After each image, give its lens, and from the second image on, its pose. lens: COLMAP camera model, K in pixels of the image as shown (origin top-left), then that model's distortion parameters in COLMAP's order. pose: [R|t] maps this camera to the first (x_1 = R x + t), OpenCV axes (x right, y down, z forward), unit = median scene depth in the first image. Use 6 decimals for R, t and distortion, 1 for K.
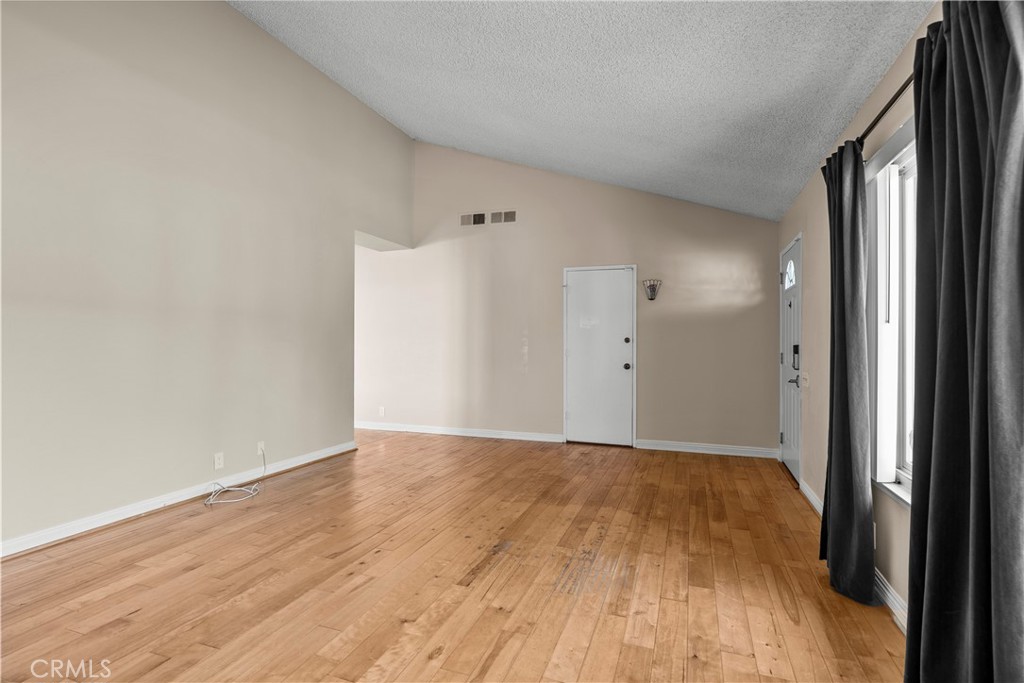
lens RADIAL K [[493.2, 0, 512.0], [0, 493.2, 341.5], [0, 0, 1]] dist [0.000652, 0.000041]
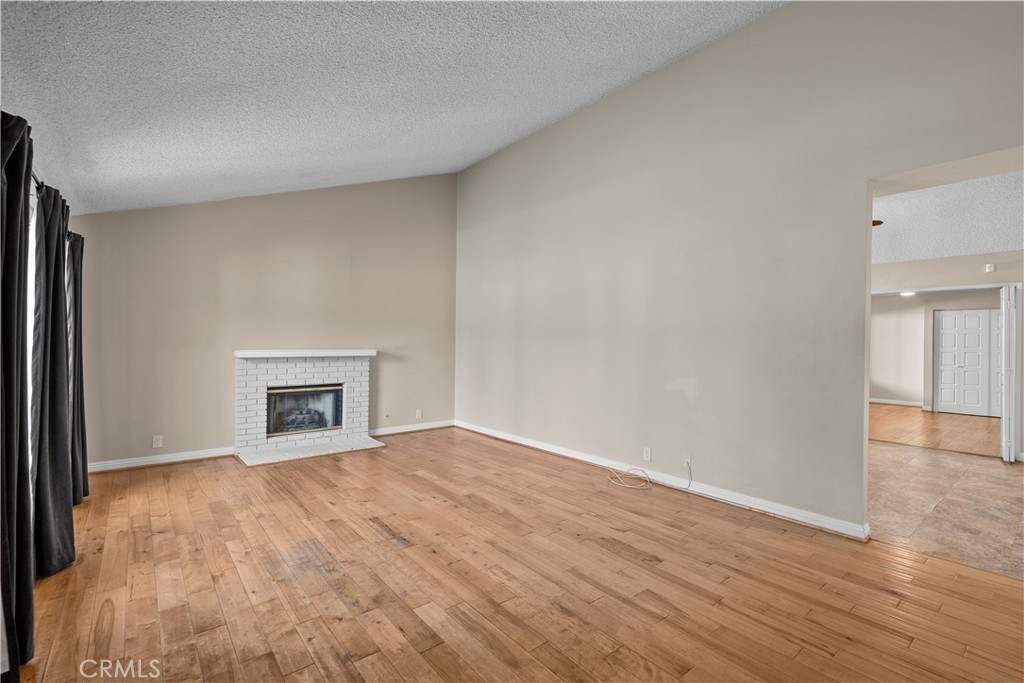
lens RADIAL K [[455.9, 0, 512.0], [0, 455.9, 341.5], [0, 0, 1]] dist [0.003304, 0.000124]
pose [[-0.501270, -0.007943, -0.865254, 0.551240], [-0.013086, 0.999913, -0.001599, -0.031386], [0.865192, 0.010521, -0.501330, 1.265505]]
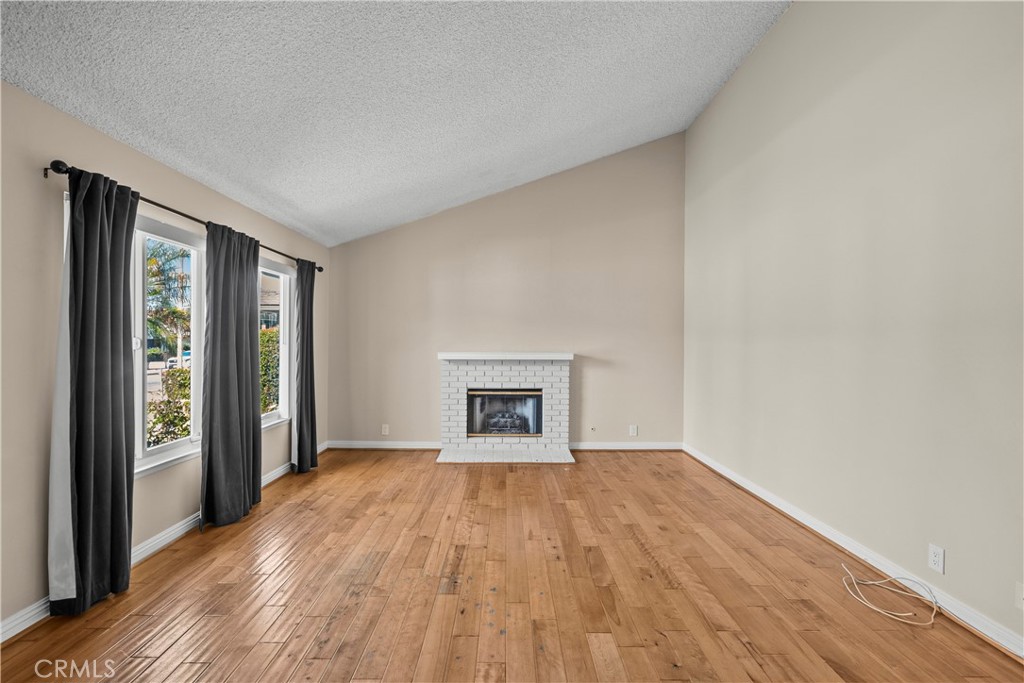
lens RADIAL K [[476.9, 0, 512.0], [0, 476.9, 341.5], [0, 0, 1]] dist [0.000301, 0.000046]
pose [[-0.937239, -0.007434, -0.348608, 0.135700], [-0.007818, 0.999969, -0.000306, -0.033073], [0.348600, 0.002439, -0.937269, 1.375189]]
